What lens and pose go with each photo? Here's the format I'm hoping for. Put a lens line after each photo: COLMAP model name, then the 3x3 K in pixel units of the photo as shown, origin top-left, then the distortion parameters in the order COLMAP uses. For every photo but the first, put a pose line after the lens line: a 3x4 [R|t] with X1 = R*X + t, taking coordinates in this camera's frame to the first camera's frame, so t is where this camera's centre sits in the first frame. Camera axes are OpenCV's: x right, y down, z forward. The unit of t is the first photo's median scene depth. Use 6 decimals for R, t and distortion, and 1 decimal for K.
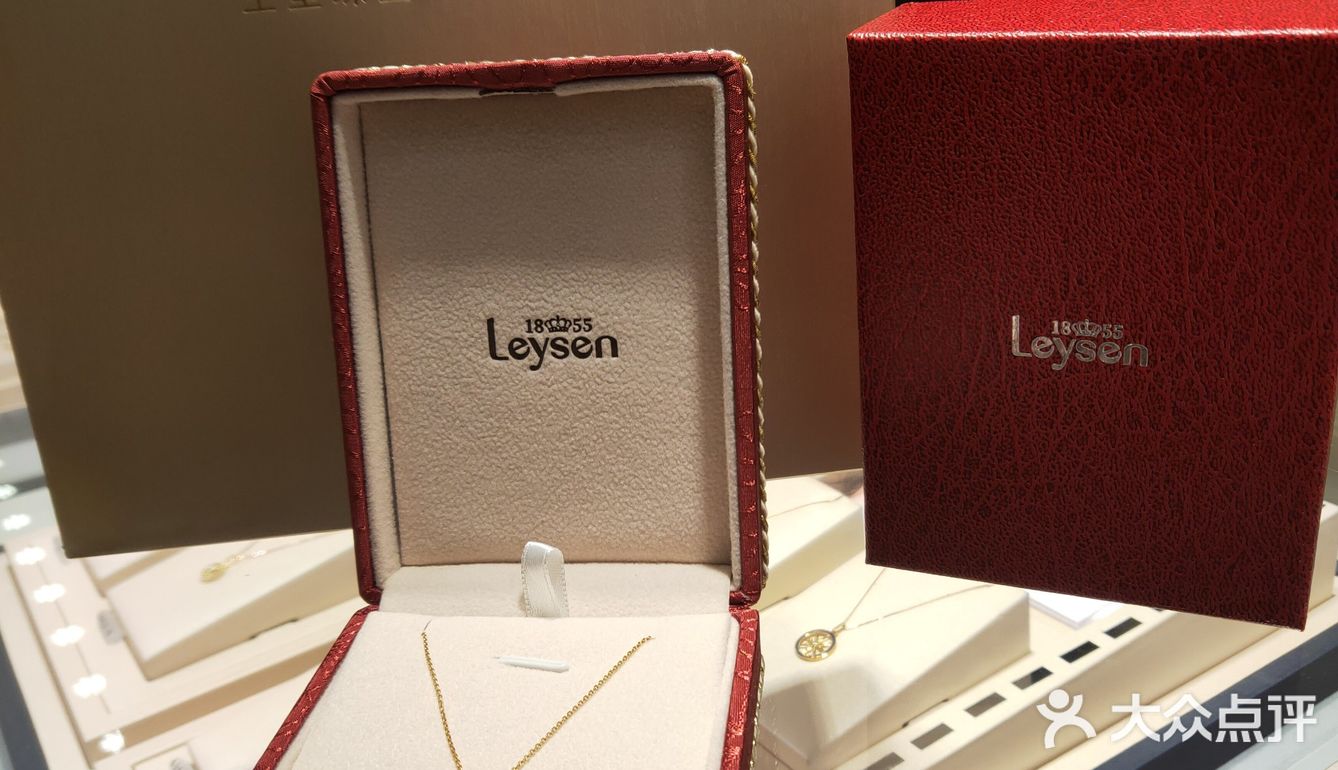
lens RADIAL K [[1146.5, 0, 669.1], [0, 1146.5, 385.6], [0, 0, 1]] dist [-0.015762, -0.003681]
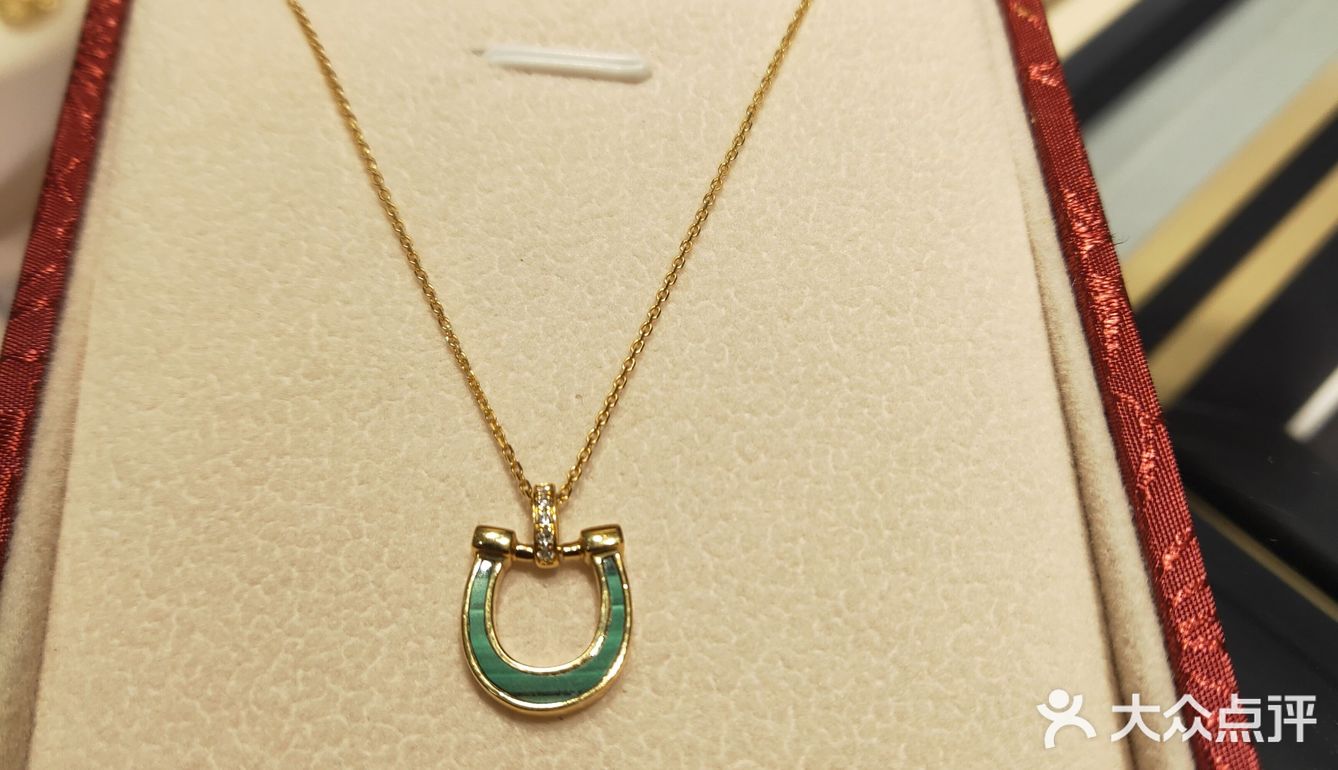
lens RADIAL K [[1146.5, 0, 668.4], [0, 1146.5, 385.2], [0, 0, 1]] dist [-0.015762, -0.003681]
pose [[0.984063, -0.112723, 0.137525, -0.156869], [-0.001311, 0.768778, 0.639514, 0.055574], [-0.177814, -0.629503, 0.756378, 0.584971]]
